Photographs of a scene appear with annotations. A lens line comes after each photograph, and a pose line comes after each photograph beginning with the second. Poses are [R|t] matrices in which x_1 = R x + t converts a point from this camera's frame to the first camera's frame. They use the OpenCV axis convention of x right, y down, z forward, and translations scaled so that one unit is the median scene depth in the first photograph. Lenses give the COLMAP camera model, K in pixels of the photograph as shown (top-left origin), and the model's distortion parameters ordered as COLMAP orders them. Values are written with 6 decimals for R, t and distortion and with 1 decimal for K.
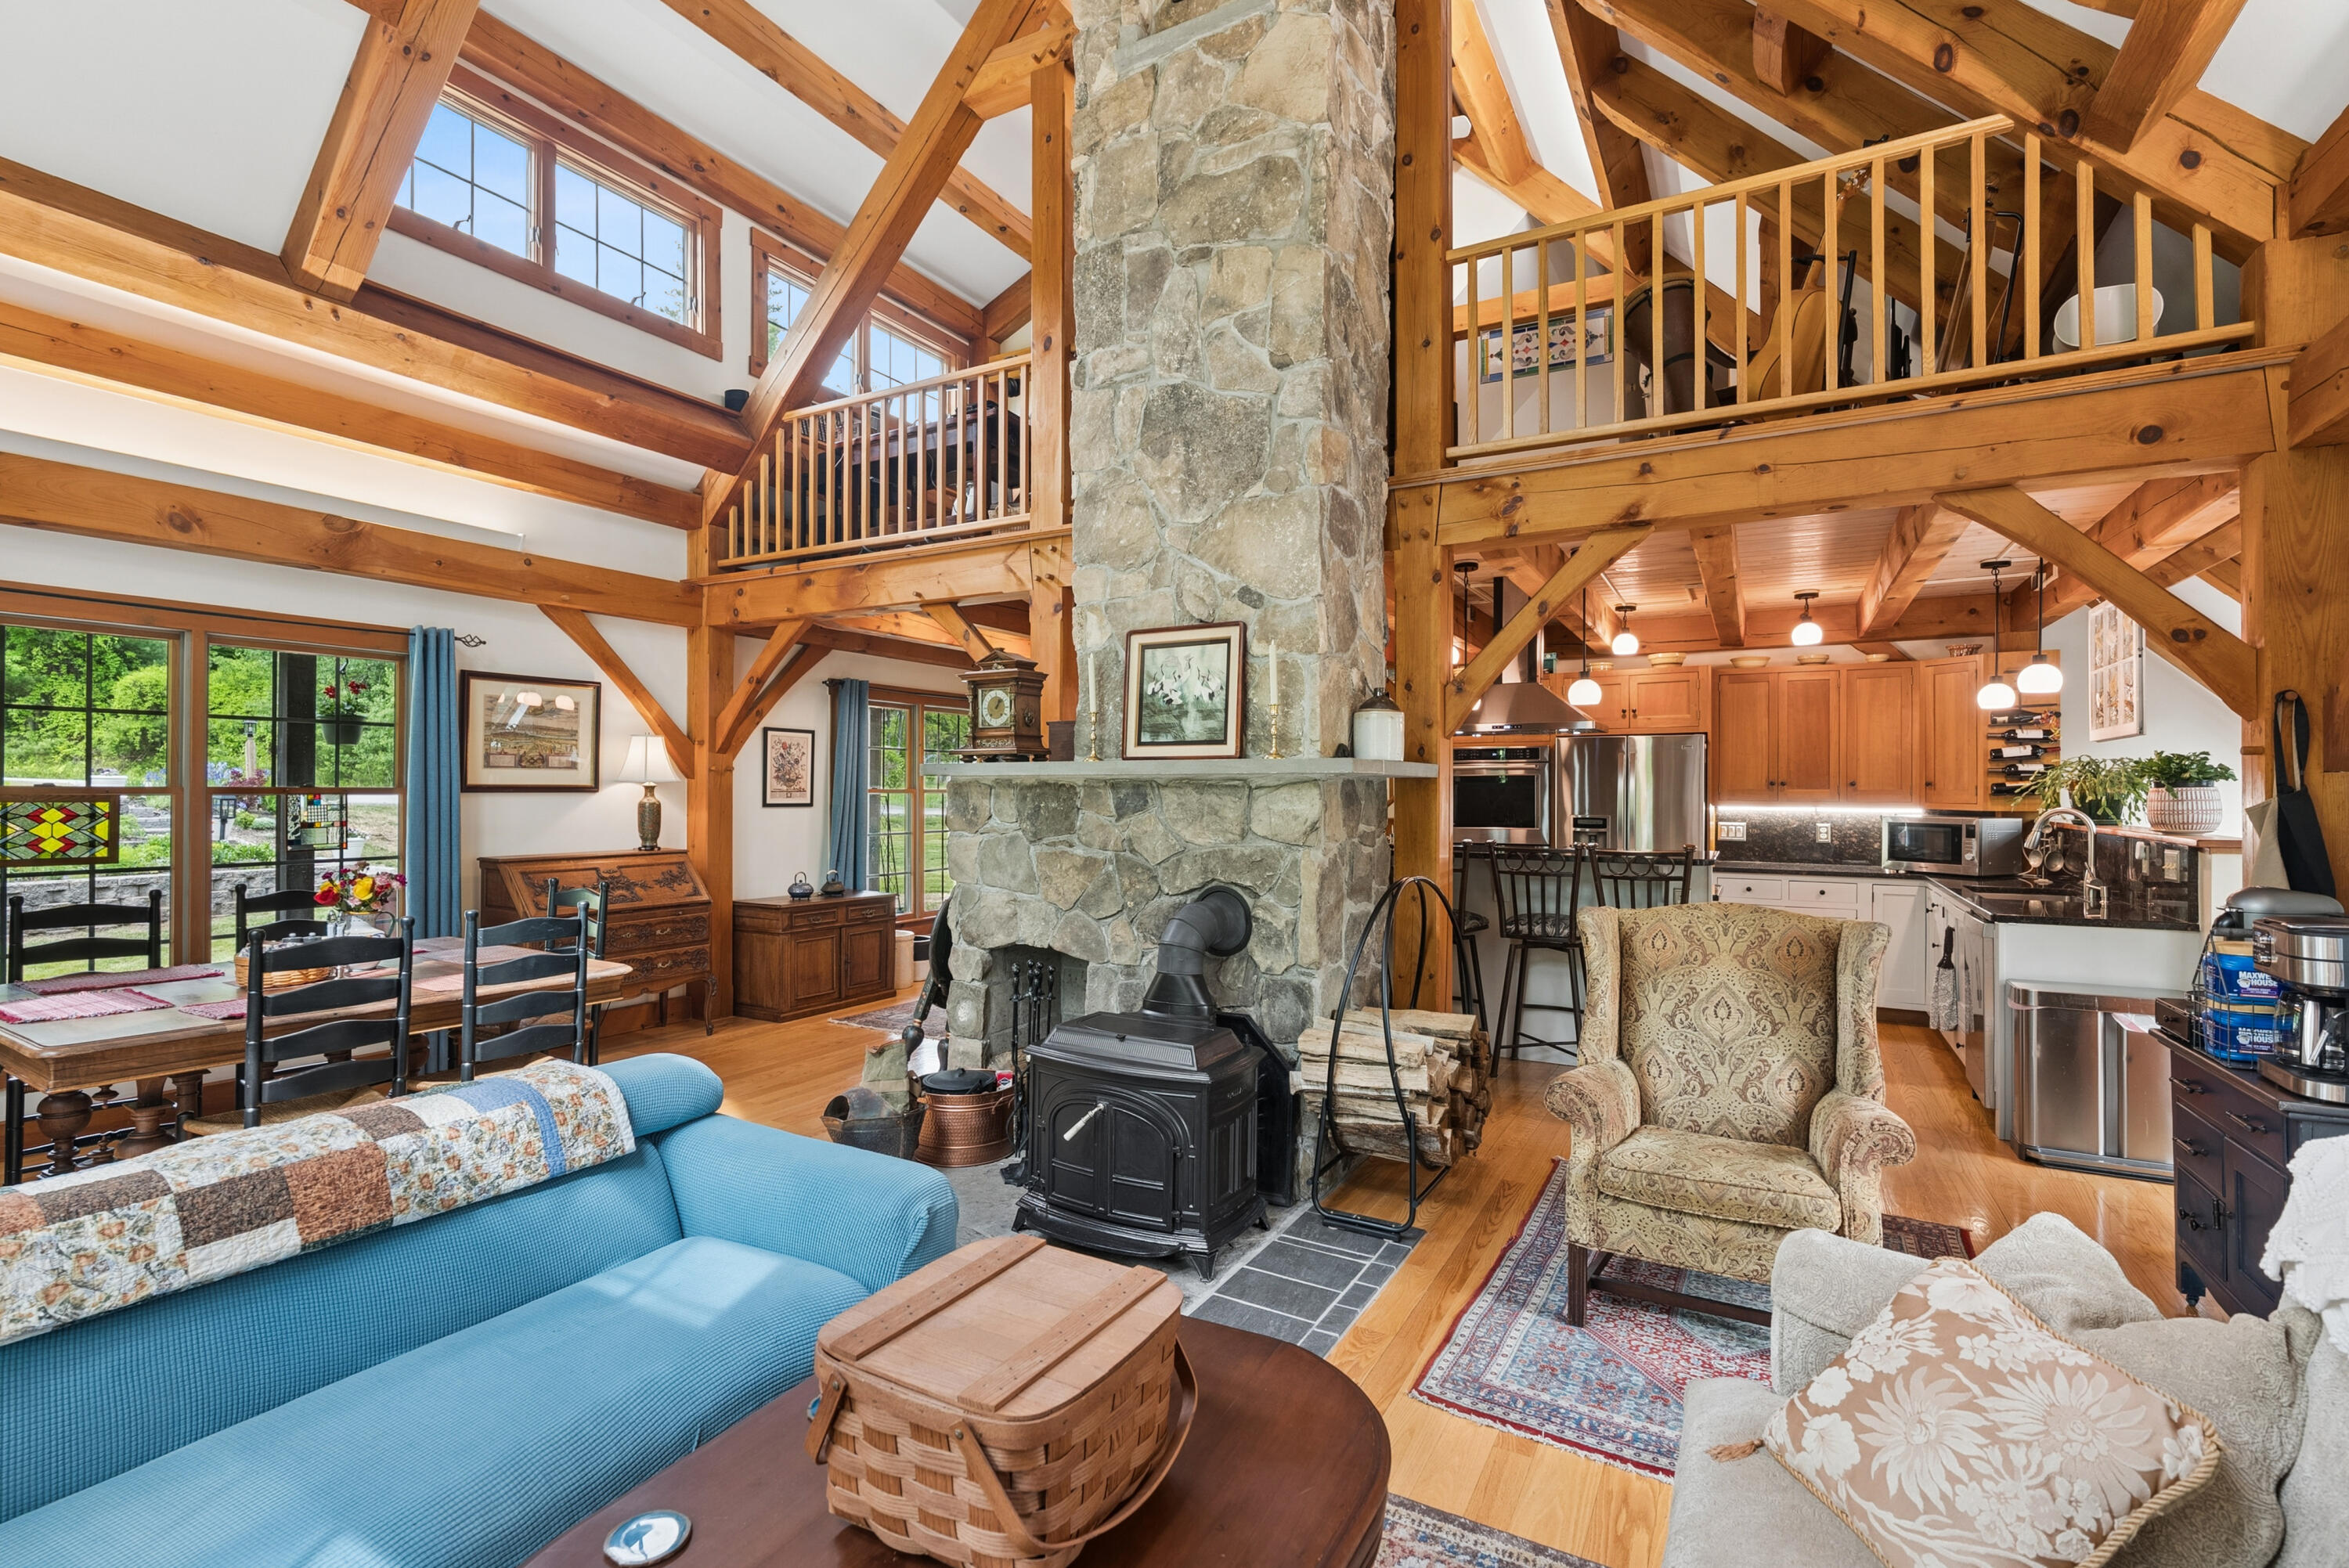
lens RADIAL K [[1065.6, 0, 1158.2], [0, 1065.6, 788.1], [0, 0, 1]] dist [-0.011160, 0.000475]
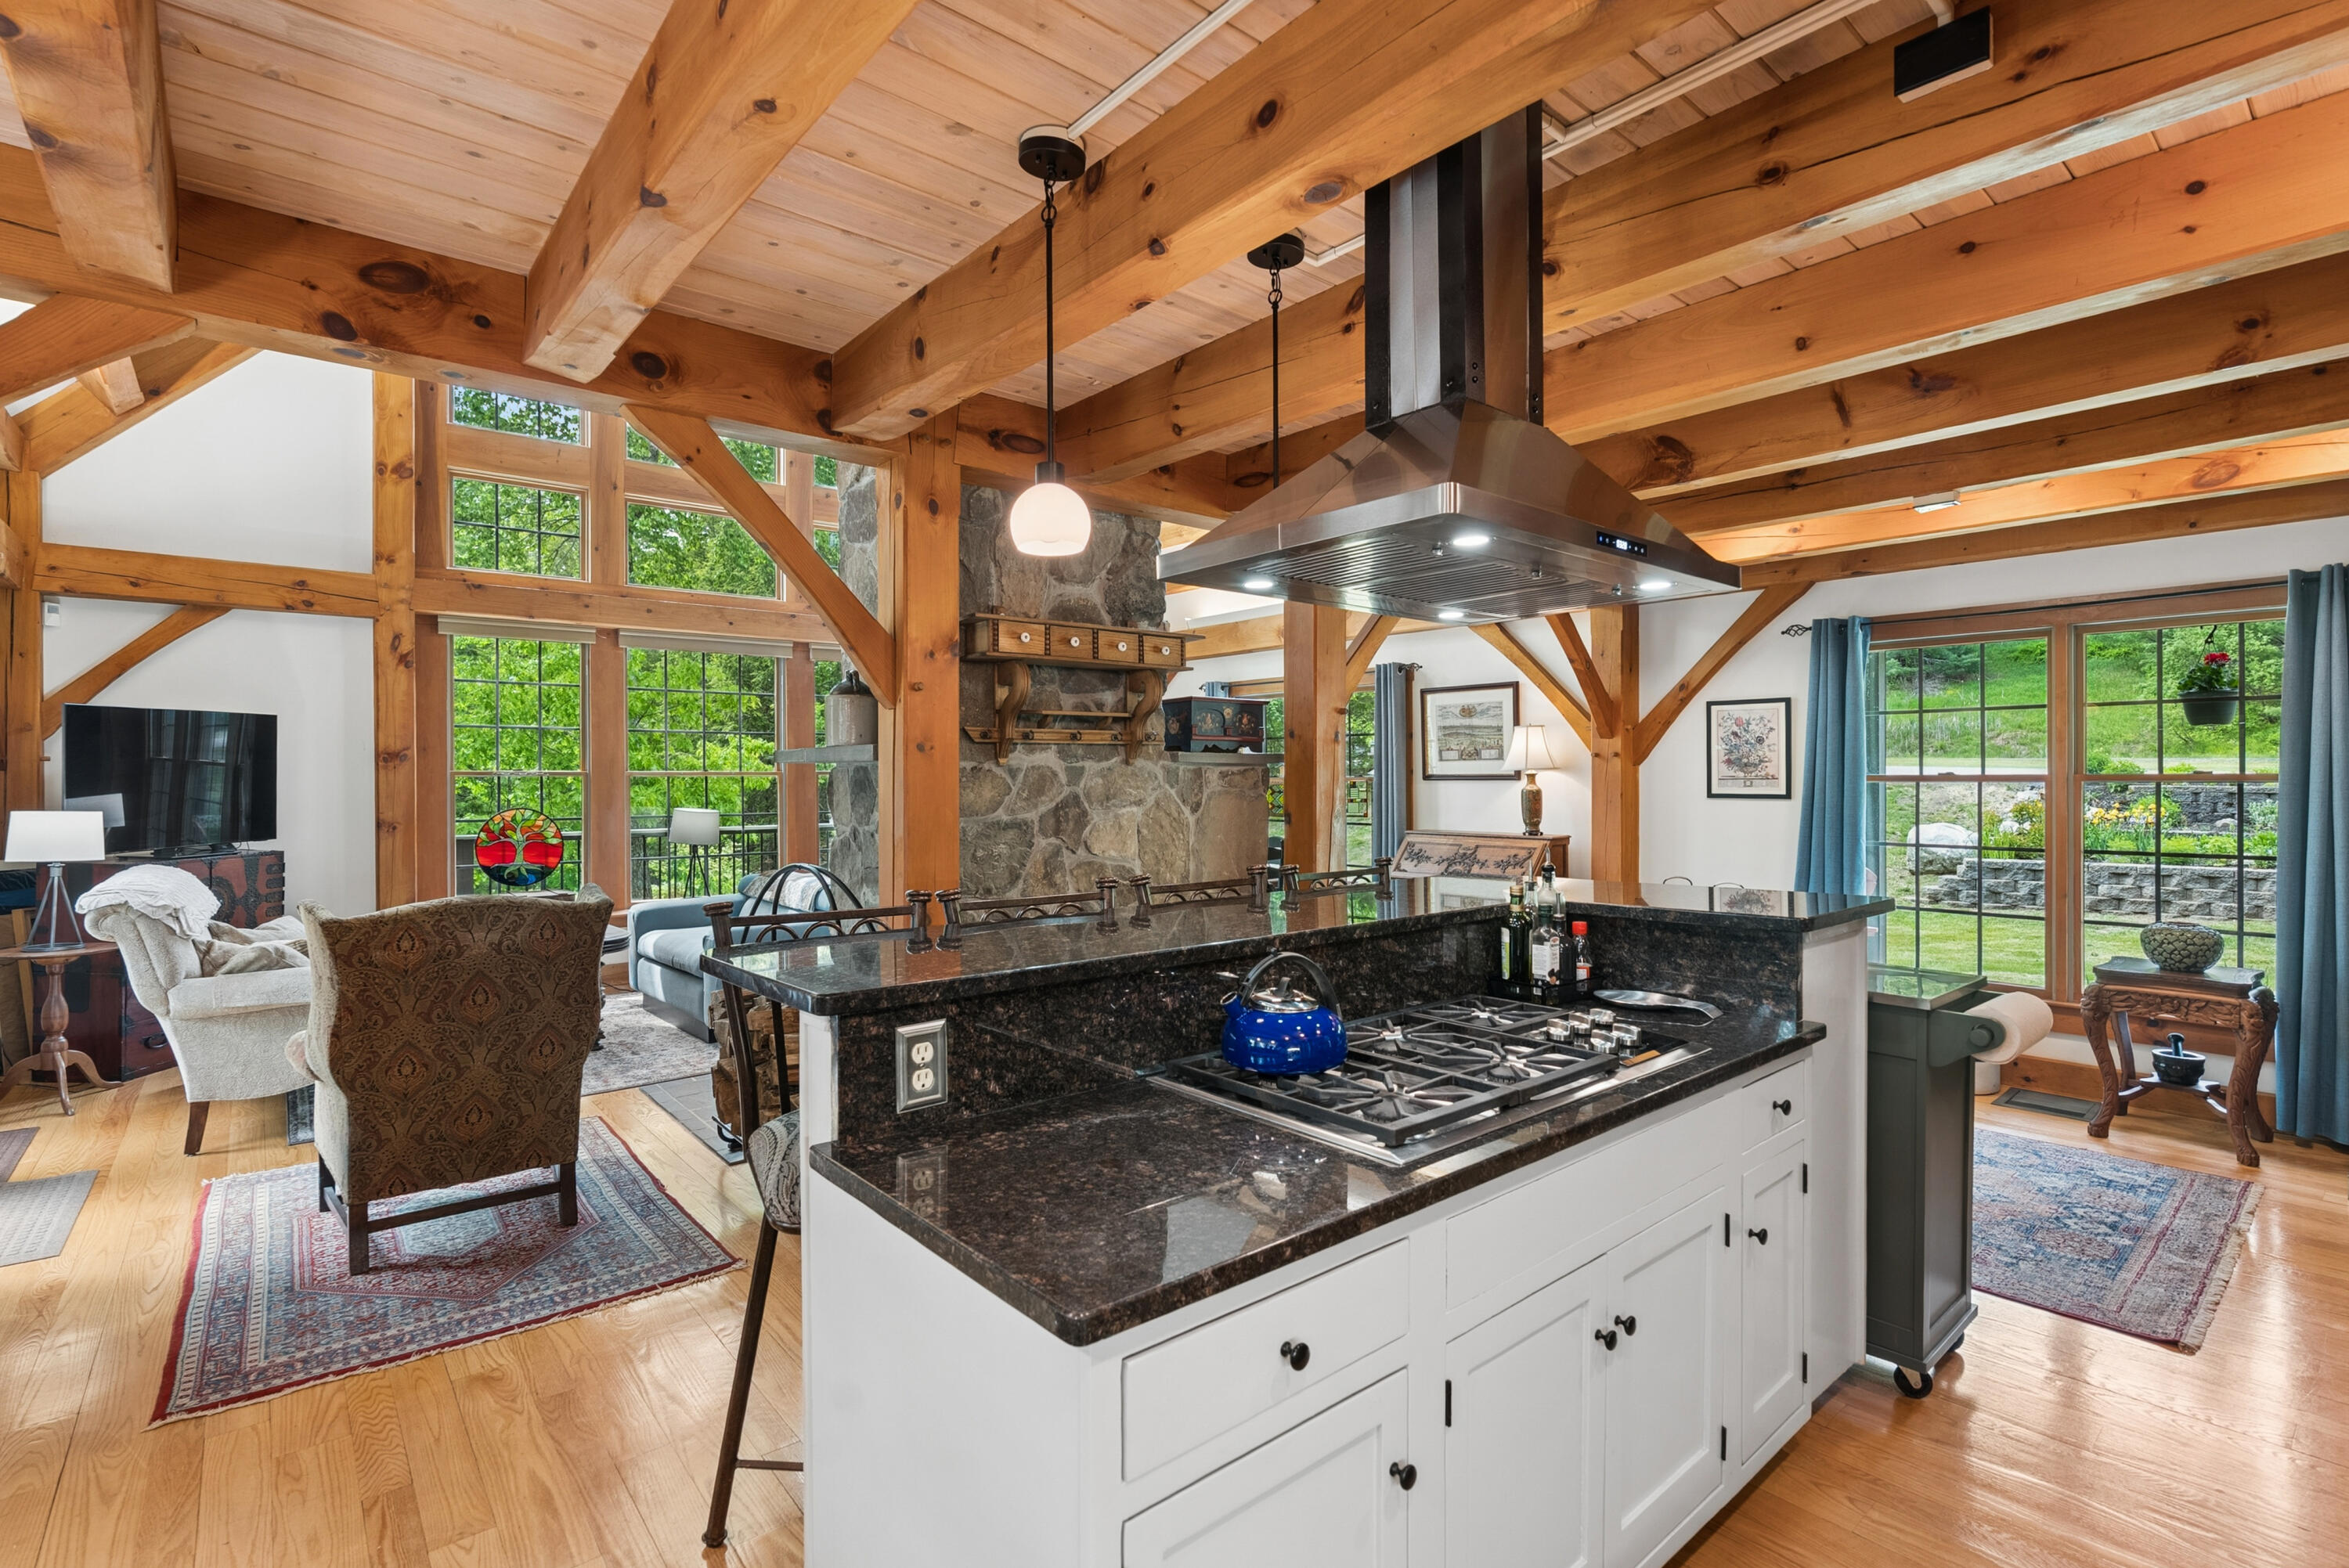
lens RADIAL K [[1087.1, 0, 1153.1], [0, 1087.1, 780.1], [0, 0, 1]] dist [0.001411, 0.000123]
pose [[-0.349822, -0.000509, -0.936816, 0.969996], [0.002752, 0.999995, -0.001571, 0.006733], [0.936812, -0.003127, -0.349819, 1.501824]]
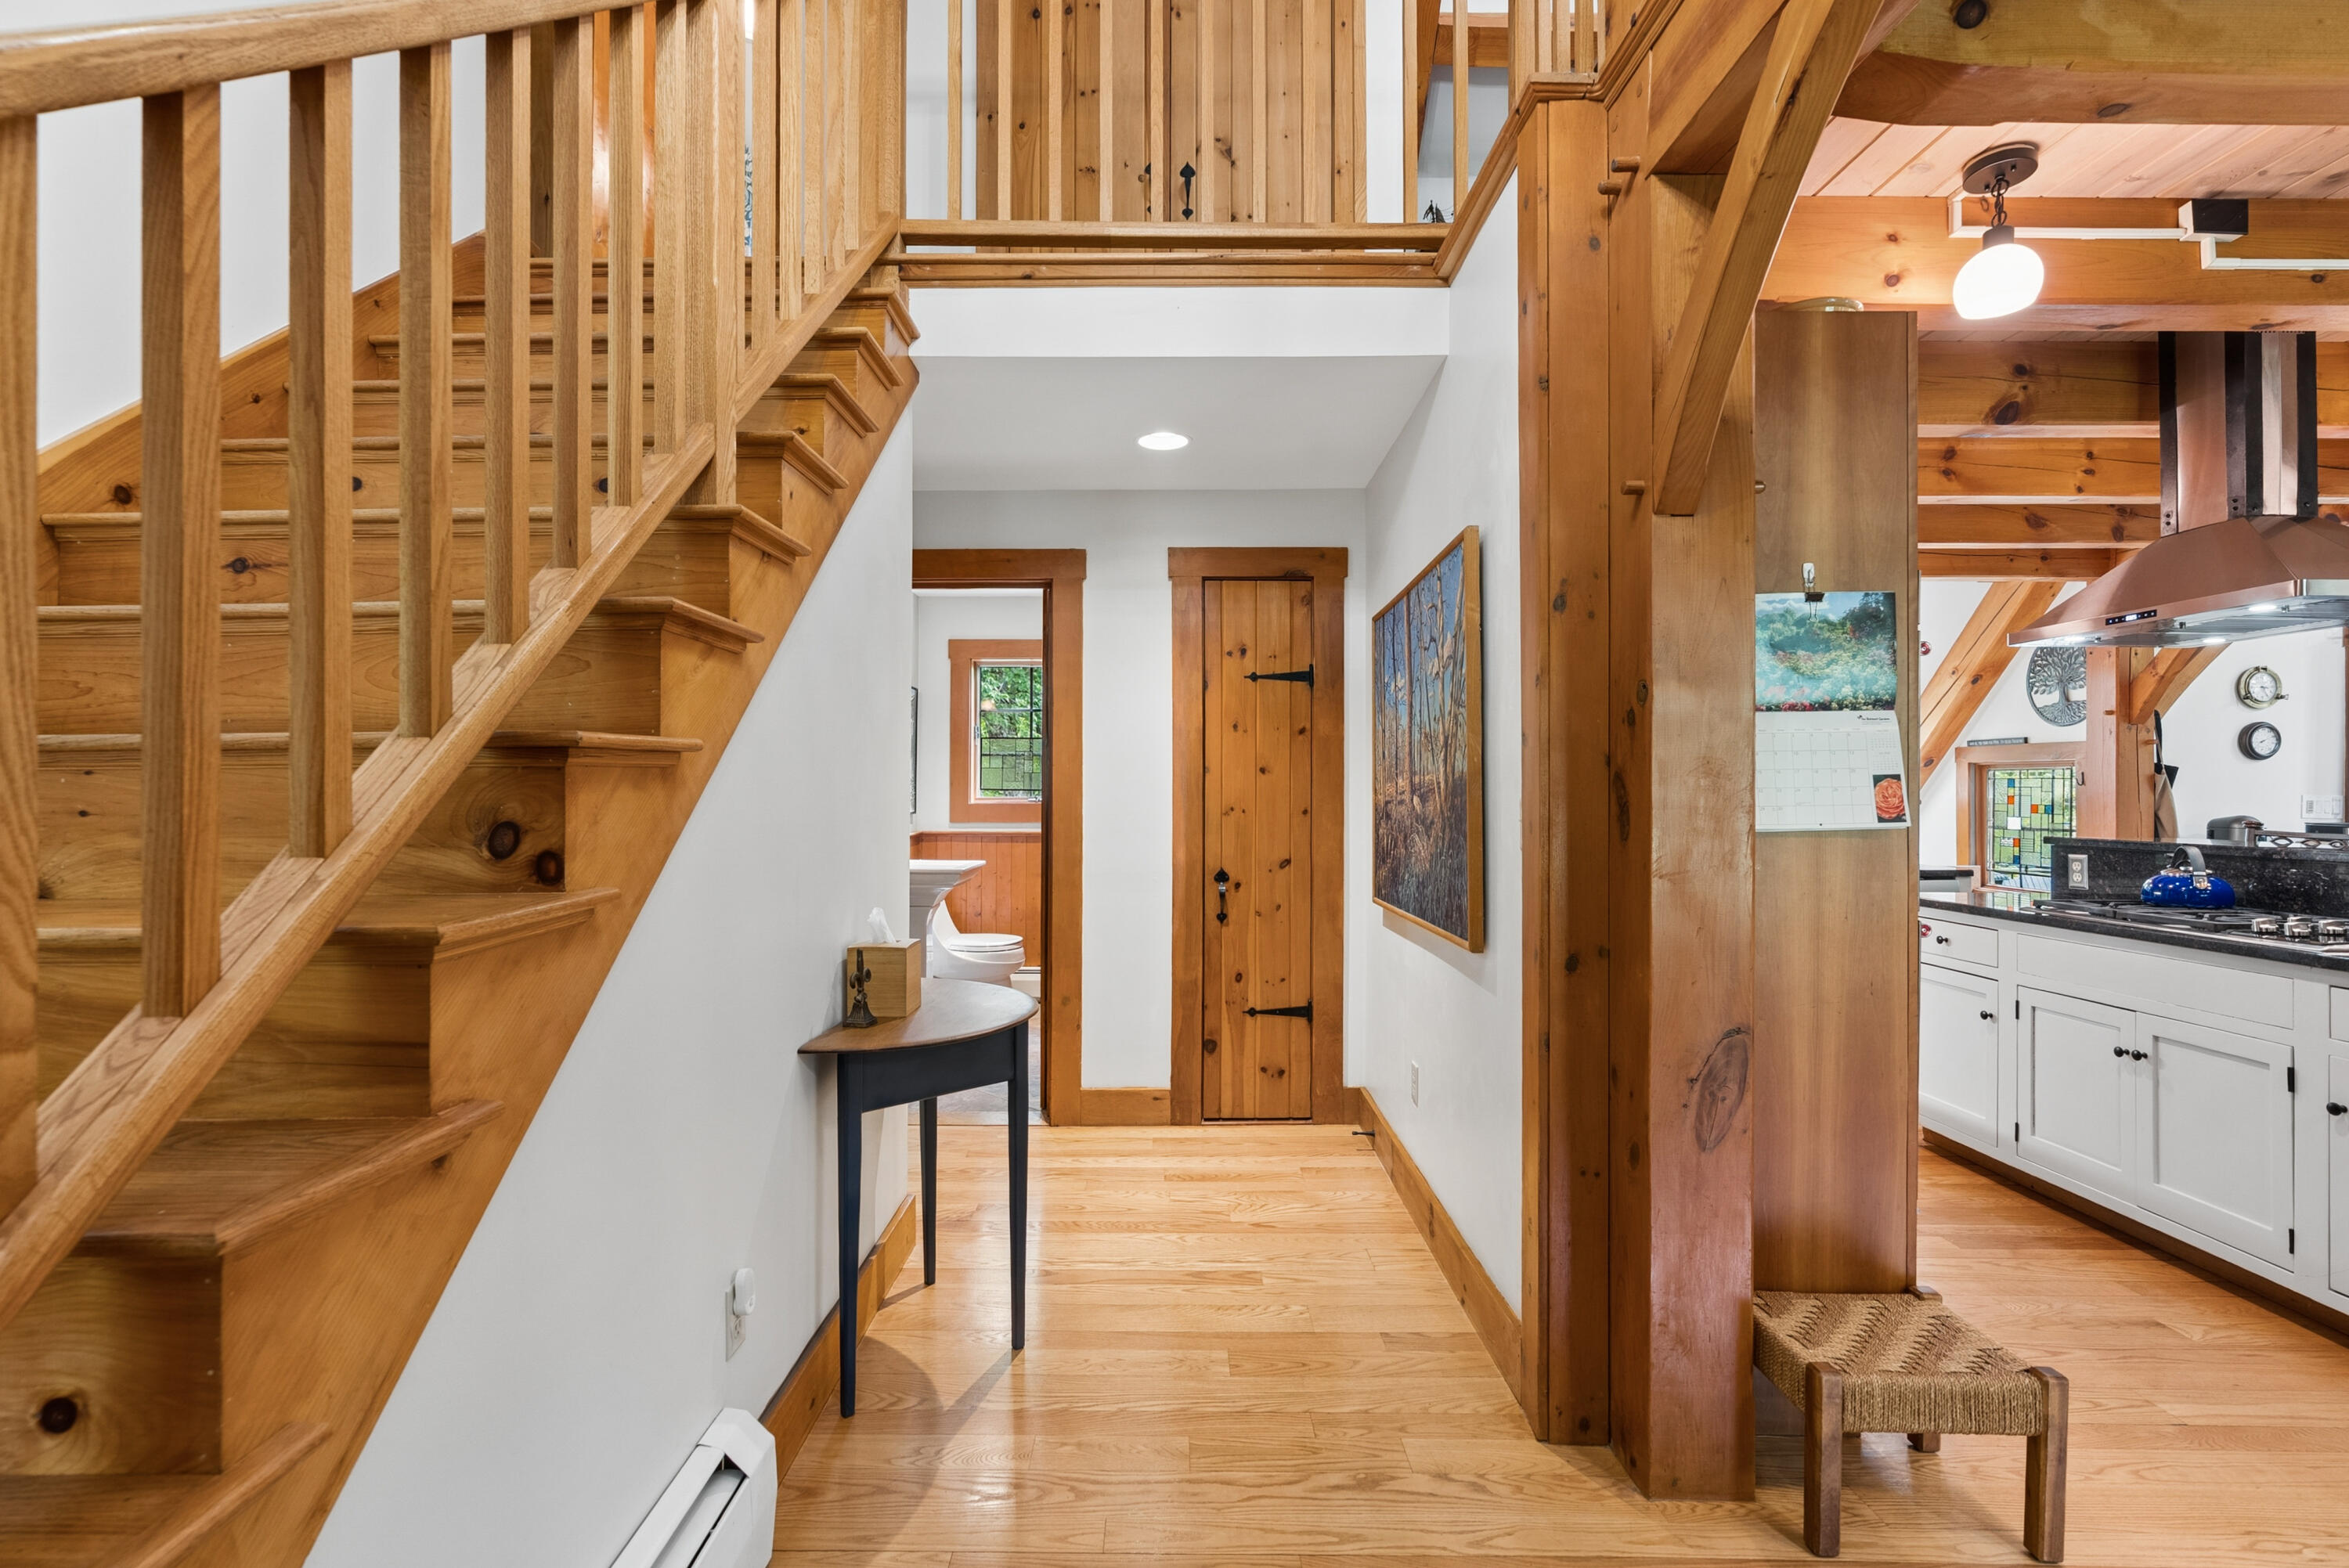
lens RADIAL K [[1079.7, 0, 1172.2], [0, 1079.7, 783.6], [0, 0, 1]] dist [-0.003801, 0.000582]
pose [[-0.497372, 0.000986, 0.867537, 0.221003], [-0.005157, 0.999978, -0.004093, 0.036683], [-0.867522, -0.006510, -0.497356, 2.442266]]
